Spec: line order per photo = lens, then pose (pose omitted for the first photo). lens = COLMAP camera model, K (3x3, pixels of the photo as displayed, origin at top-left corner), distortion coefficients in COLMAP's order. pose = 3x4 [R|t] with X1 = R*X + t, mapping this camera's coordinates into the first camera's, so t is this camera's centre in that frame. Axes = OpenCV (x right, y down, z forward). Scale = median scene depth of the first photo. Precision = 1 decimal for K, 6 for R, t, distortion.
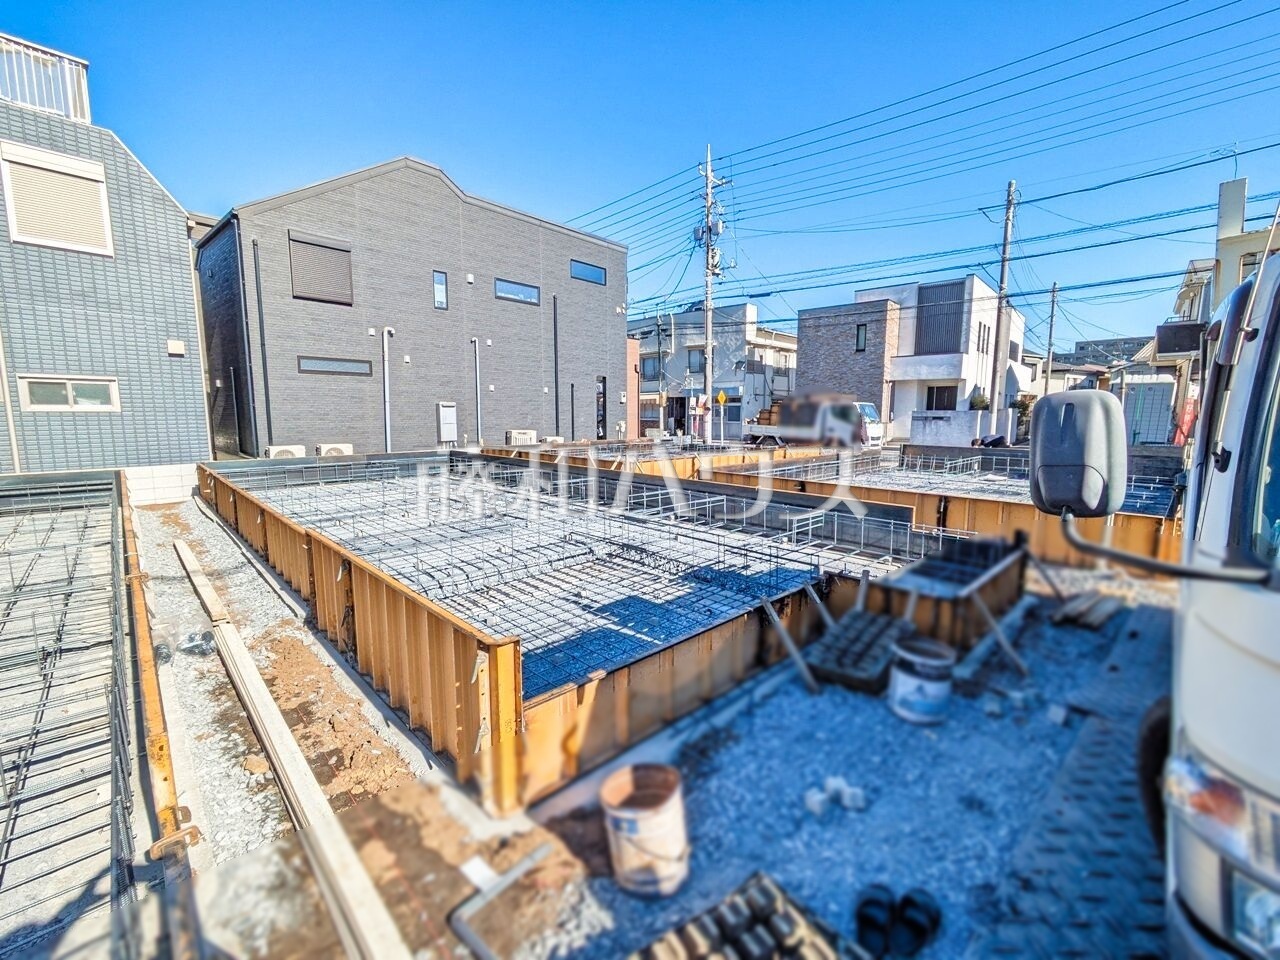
lens RADIAL K [[542.3, 0, 640.0], [0, 542.3, 480.0], [0, 0, 1]] dist [-0.001246, 0.000757]
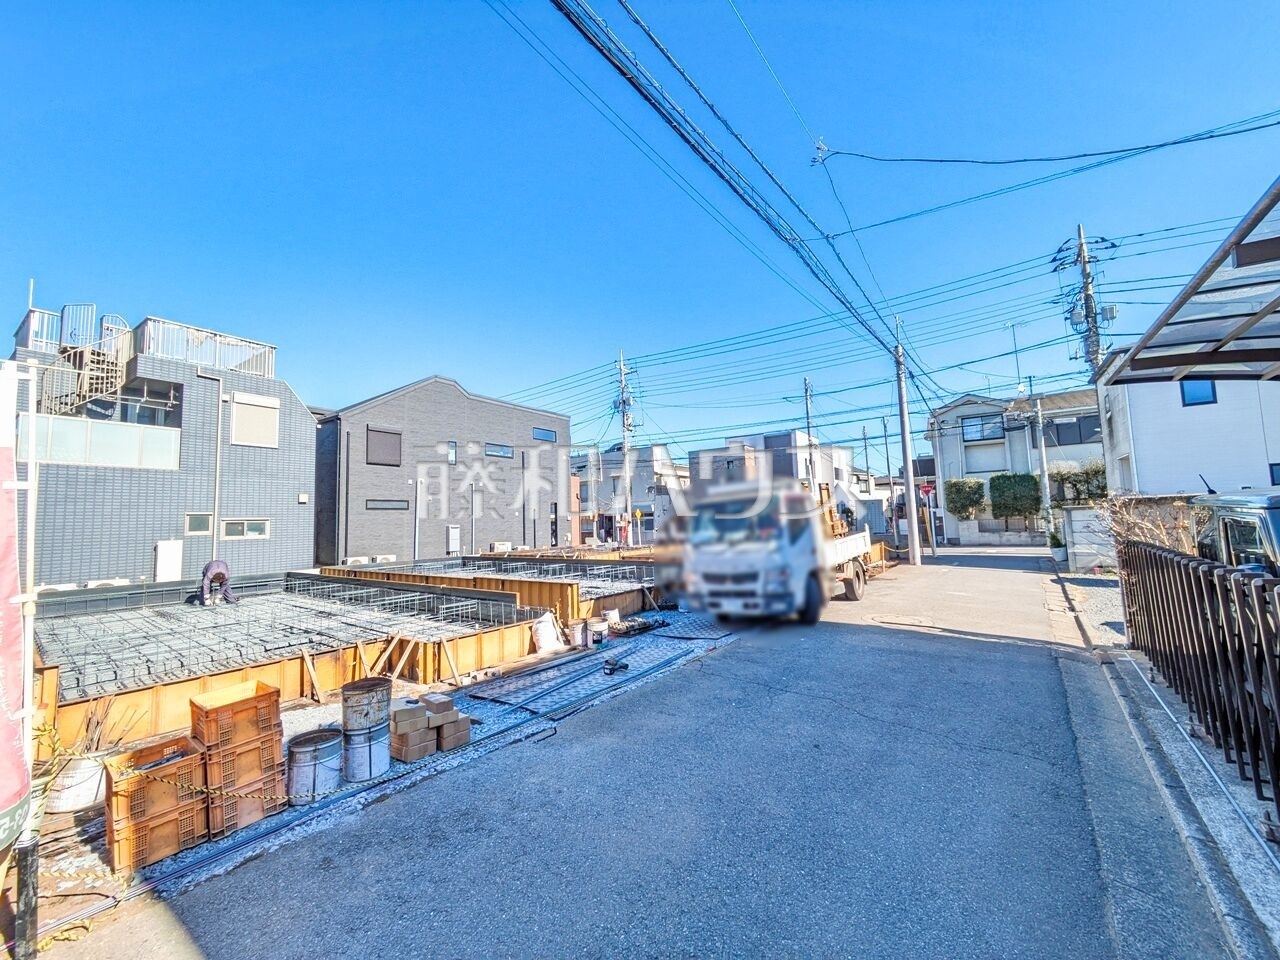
lens RADIAL K [[504.4, 0, 638.9], [0, 504.4, 478.8], [0, 0, 1]] dist [0.001006, 0.000961]
pose [[0.990073, -0.024649, 0.138374, -0.040204], [0.053535, 0.976425, -0.209115, 0.049704], [-0.129958, 0.214447, 0.968051, -0.432011]]
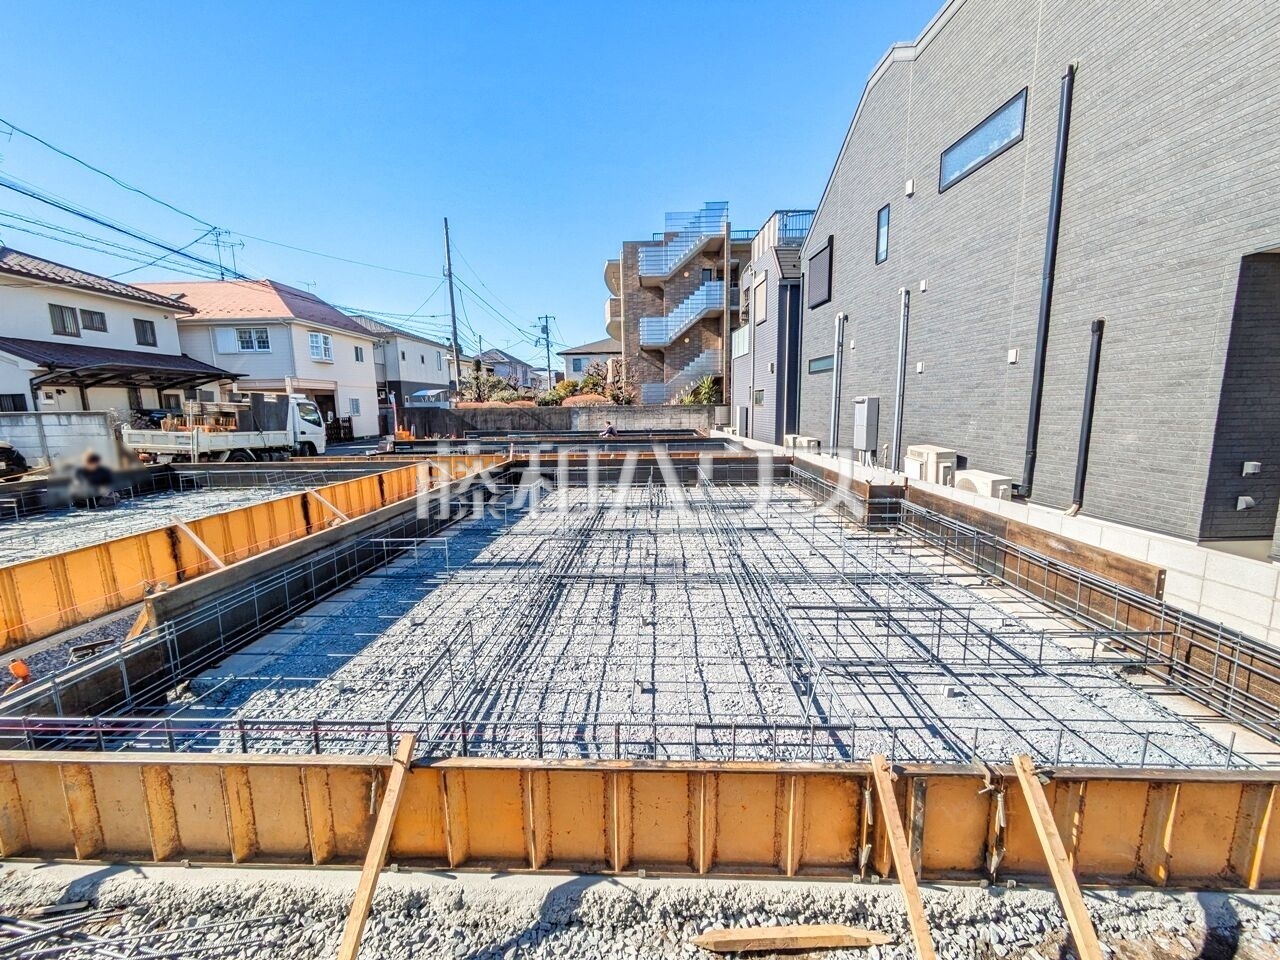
lens RADIAL K [[505.3, 0, 639.8], [0, 505.3, 477.5], [0, 0, 1]] dist [0.001429, 0.000373]
pose [[-0.723583, 0.106595, -0.681957, 0.322624], [-0.073898, 0.970361, 0.230084, -0.167390], [0.686270, 0.216879, -0.694260, 1.258966]]
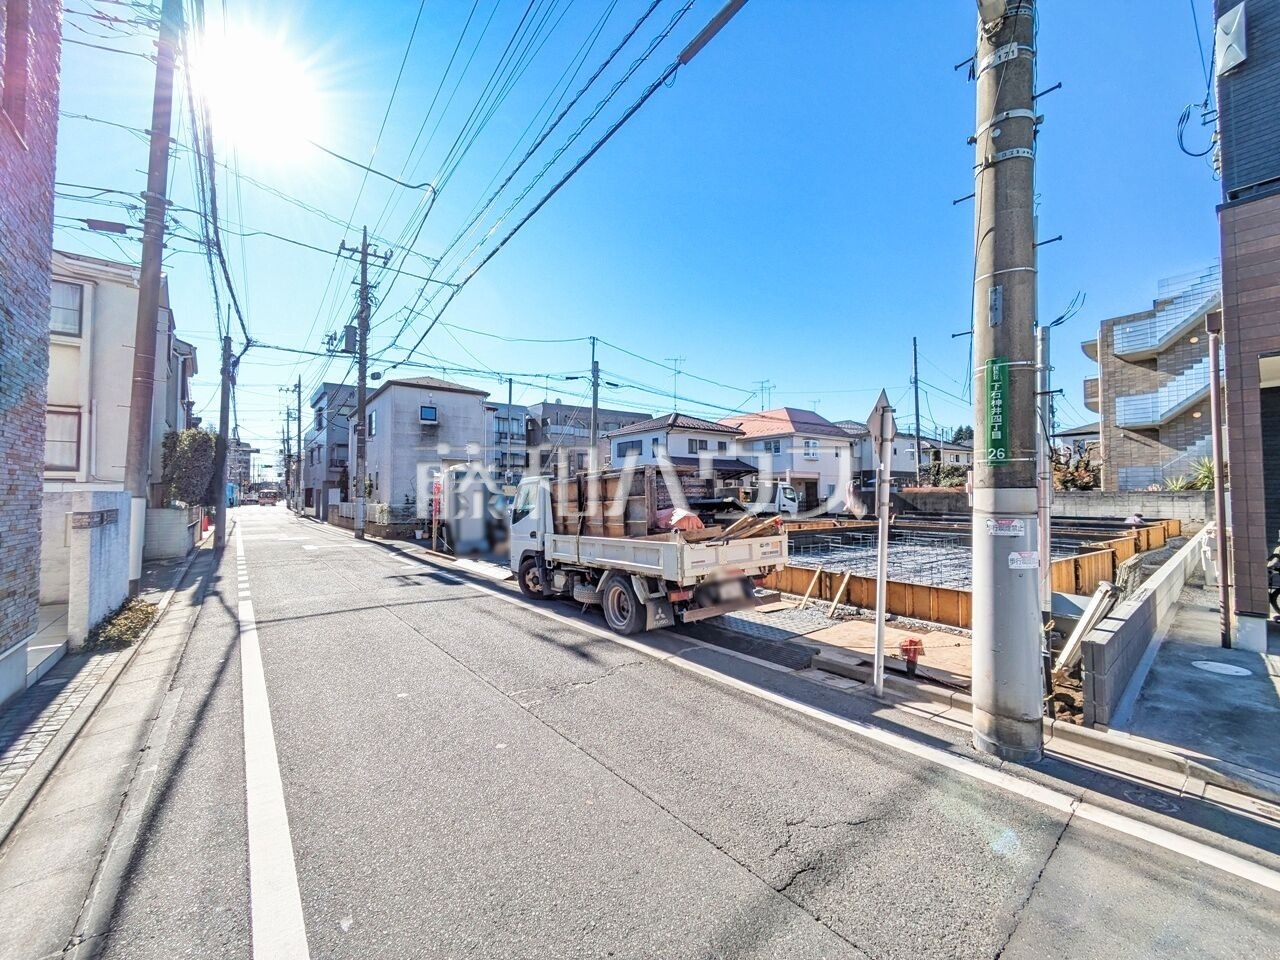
lens RADIAL K [[504.4, 0, 638.9], [0, 504.4, 478.8], [0, 0, 1]] dist [0.001006, 0.000961]
pose [[-0.985738, 0.003582, 0.168249, 0.302523], [0.019649, 0.995385, 0.093929, -0.220890], [-0.167136, 0.095895, -0.981259, 1.750584]]
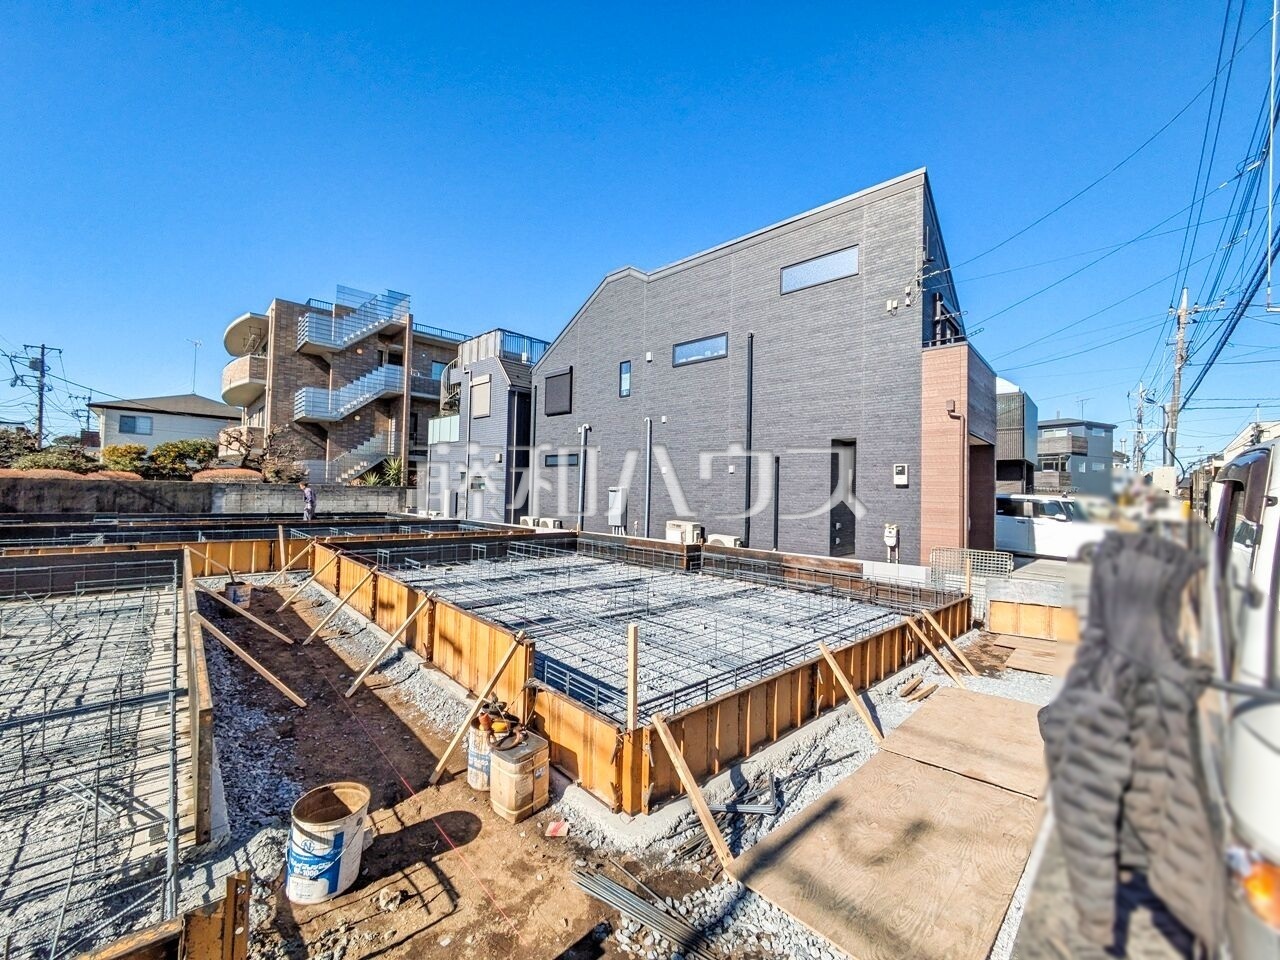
lens RADIAL K [[504.4, 0, 638.9], [0, 504.4, 478.8], [0, 0, 1]] dist [0.001006, 0.000961]
pose [[-0.026796, -0.031715, -0.999138, 0.558976], [-0.149880, 0.988326, -0.027352, -0.136204], [0.988341, 0.149018, -0.031237, 1.046389]]
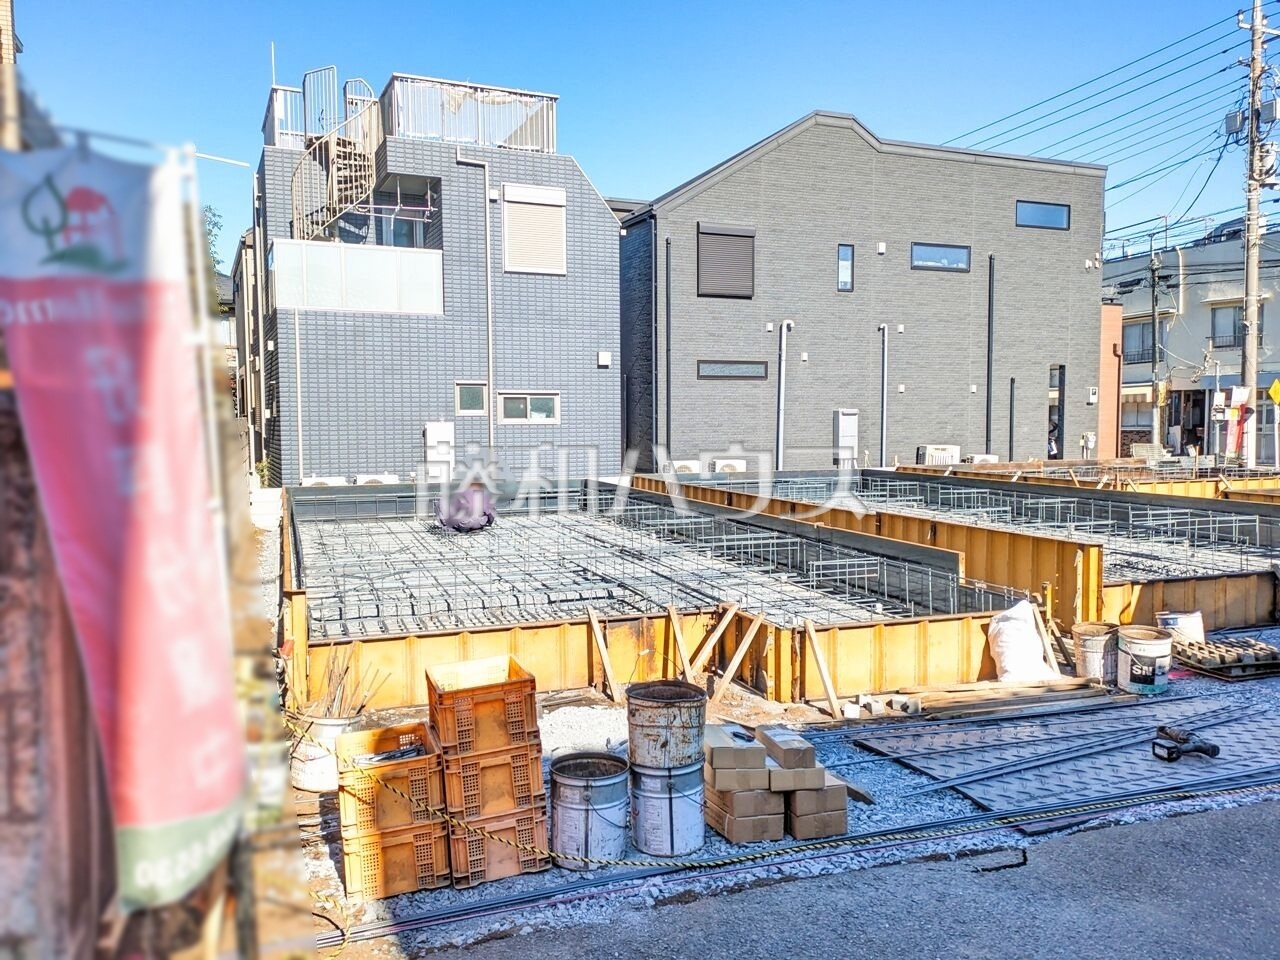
lens RADIAL K [[994.1, 0, 637.4], [0, 994.1, 478.3], [0, 0, 1]] dist [0.068465, -0.050630]
pose [[0.910212, 0.015669, -0.413846, -0.035772], [-0.042046, 0.997617, -0.054704, 0.046289], [0.412003, 0.067192, 0.908702, -0.410948]]
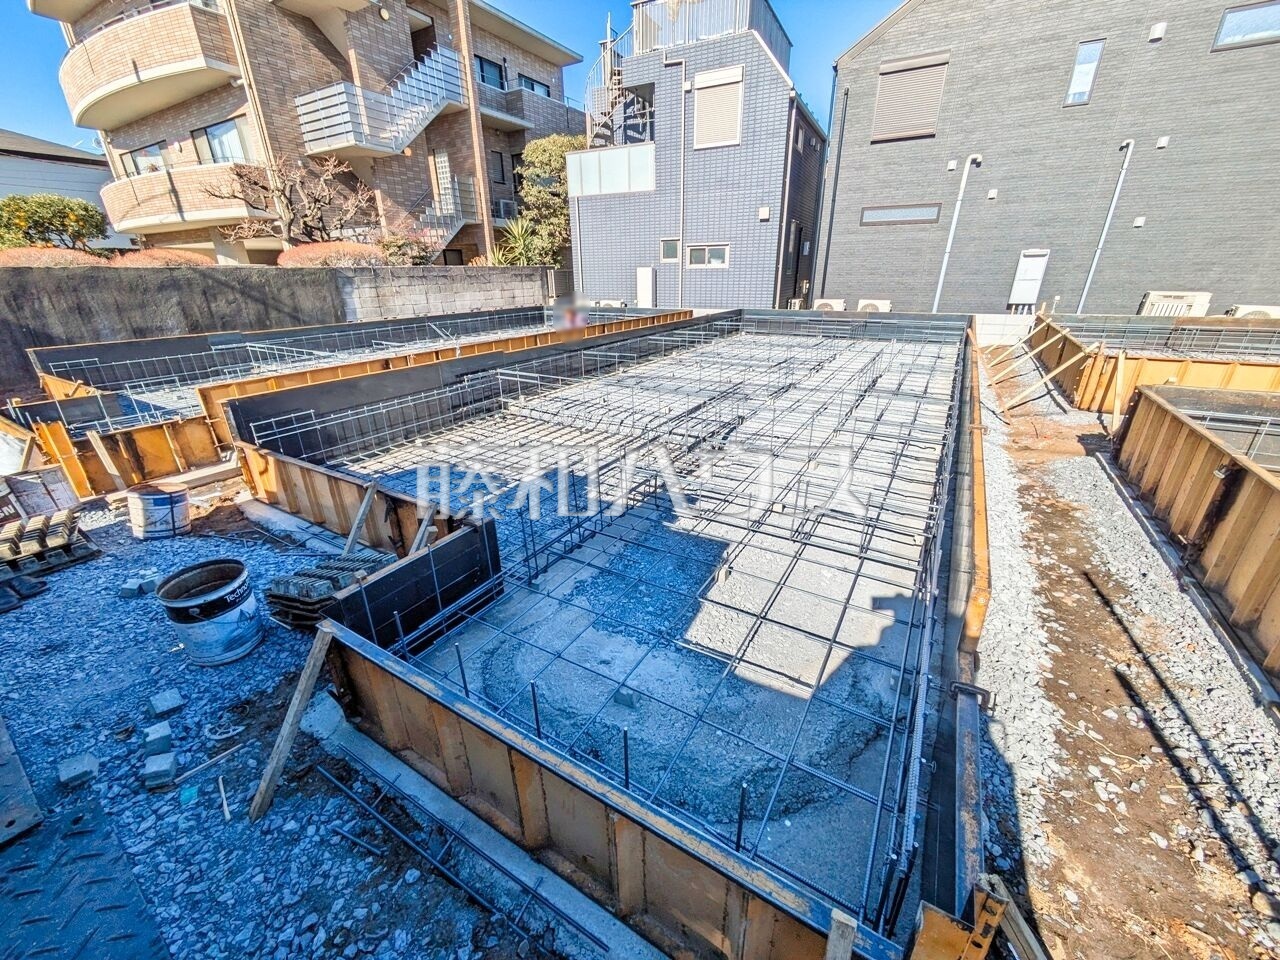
lens RADIAL K [[504.4, 0, 638.9], [0, 504.4, 478.8], [0, 0, 1]] dist [0.001006, 0.000961]
pose [[0.254328, 0.361964, -0.896827, 0.247599], [-0.107226, 0.932156, 0.345815, -0.028658], [0.961155, 0.008213, 0.275885, 0.268836]]
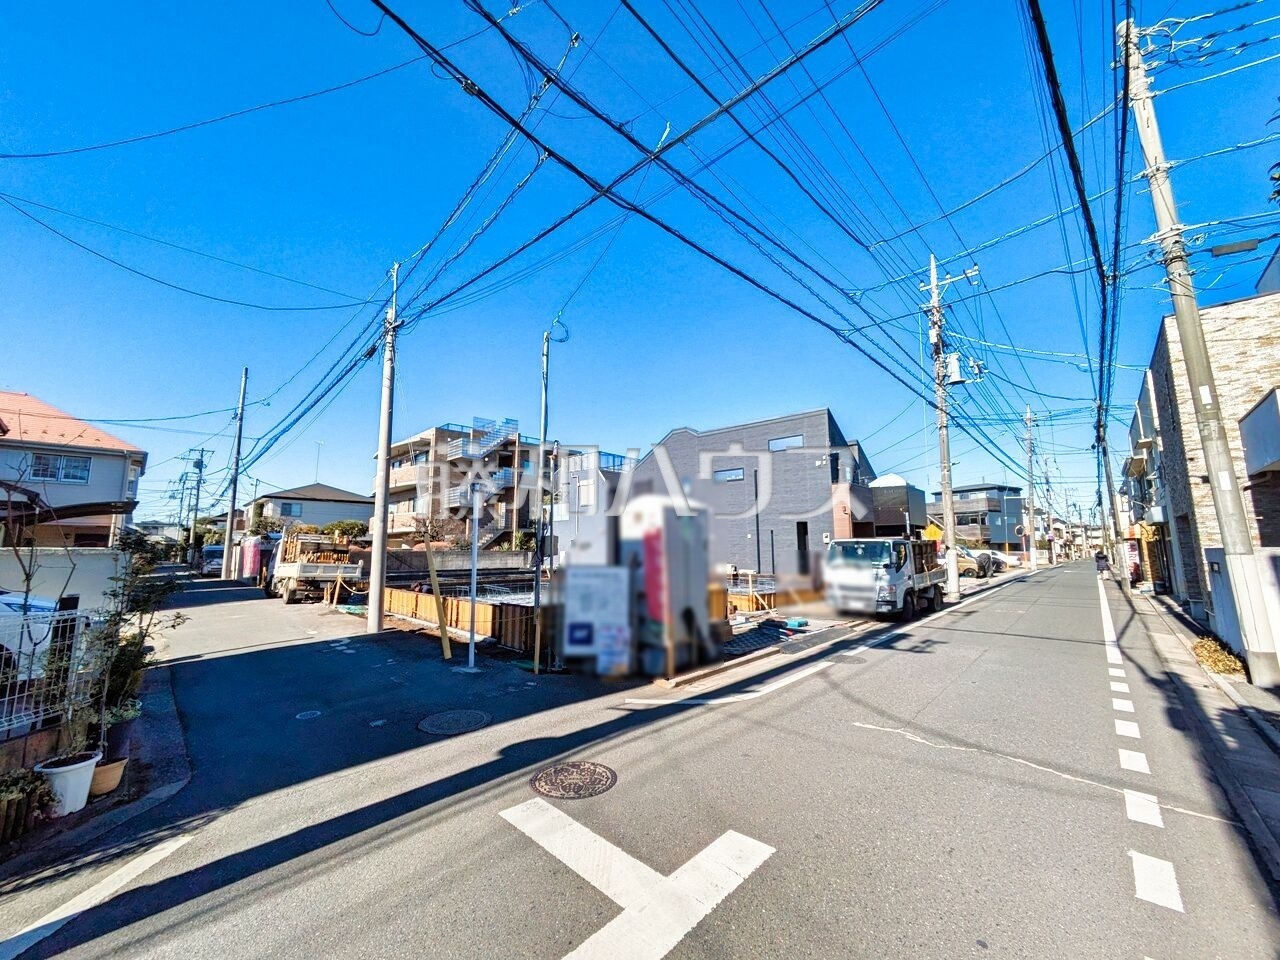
lens RADIAL K [[504.4, 0, 638.9], [0, 504.4, 478.8], [0, 0, 1]] dist [0.001006, 0.000961]
pose [[-0.005265, -0.144521, -0.989488, 1.322444], [-0.122049, 0.982197, -0.142806, -0.105167], [0.992510, 0.120014, -0.022809, 0.843681]]
